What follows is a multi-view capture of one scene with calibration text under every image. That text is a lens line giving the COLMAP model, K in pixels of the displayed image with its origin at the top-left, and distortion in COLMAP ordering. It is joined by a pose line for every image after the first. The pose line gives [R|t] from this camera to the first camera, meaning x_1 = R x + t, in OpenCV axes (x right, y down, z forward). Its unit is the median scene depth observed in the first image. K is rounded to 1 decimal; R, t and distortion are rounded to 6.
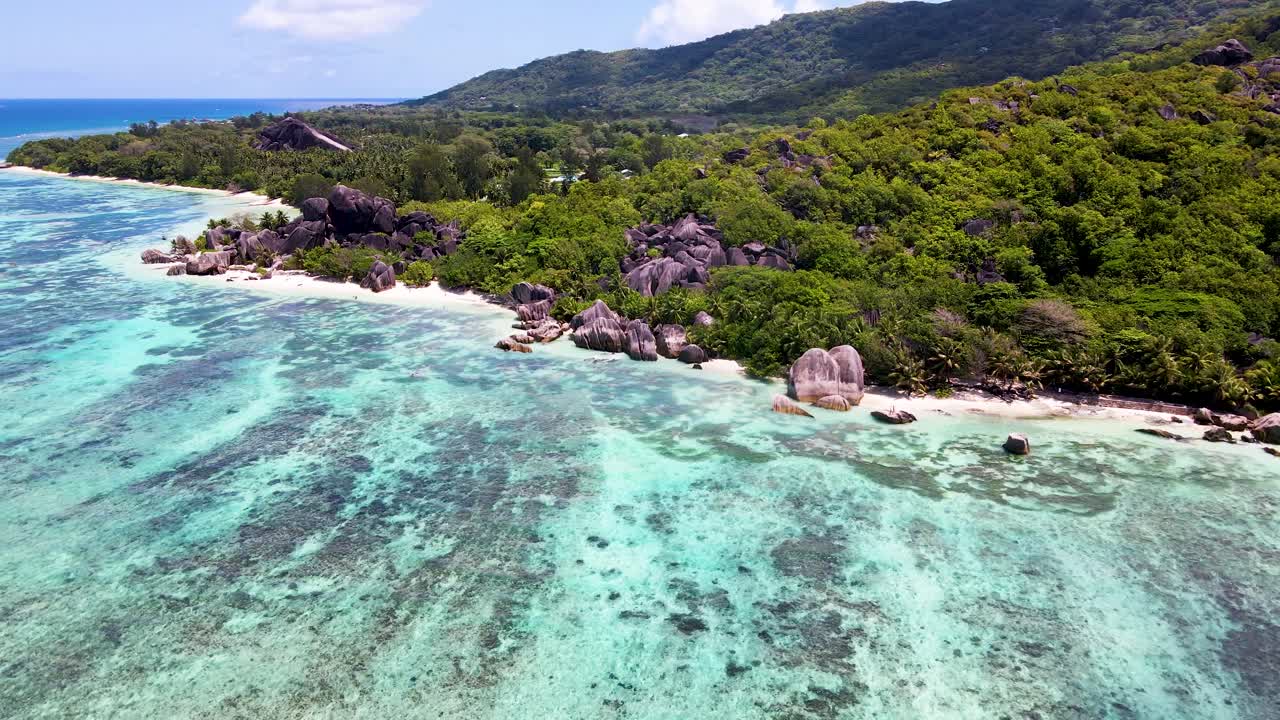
lens RADIAL K [[937.4, 0, 640.0], [0, 937.4, 360.0], [0, 0, 1]] dist [0.005147, 0.007368]
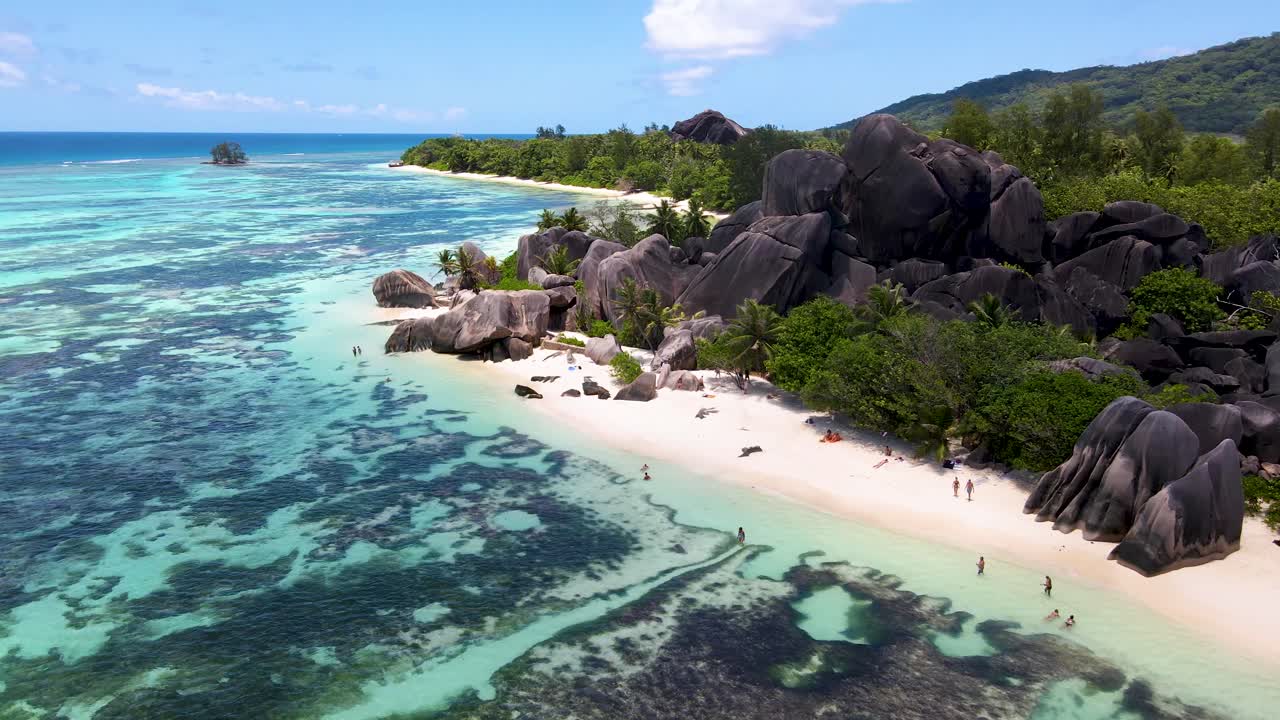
lens RADIAL K [[937.4, 0, 640.0], [0, 937.4, 360.0], [0, 0, 1]] dist [0.005147, 0.007368]
pose [[0.918604, 0.099869, -0.382353, -0.265075], [-0.114565, 0.993290, -0.015798, -0.086649], [0.378209, 0.058317, 0.923881, 0.675083]]
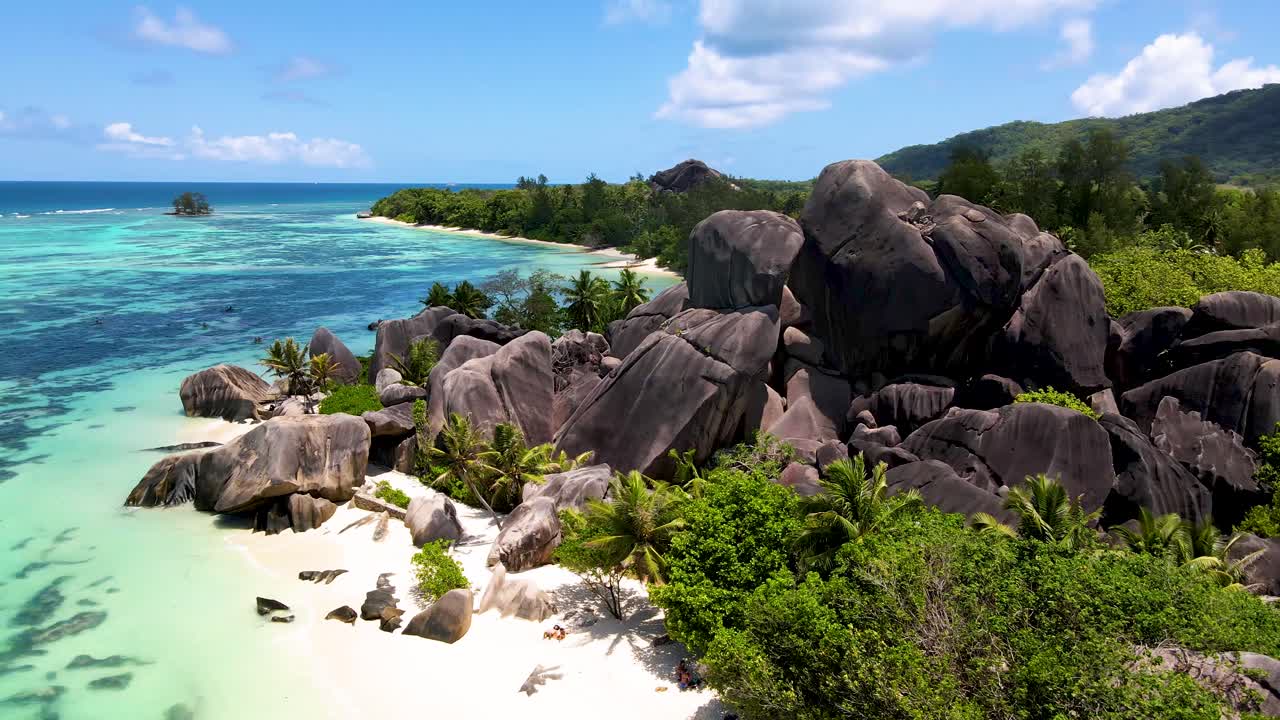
lens RADIAL K [[937.4, 0, 640.0], [0, 937.4, 360.0], [0, 0, 1]] dist [0.005147, 0.007368]
pose [[0.920179, 0.080870, -0.383055, -0.279639], [-0.114931, 0.991122, -0.066844, -0.118737], [0.374248, 0.105534, 0.921304, 0.785119]]
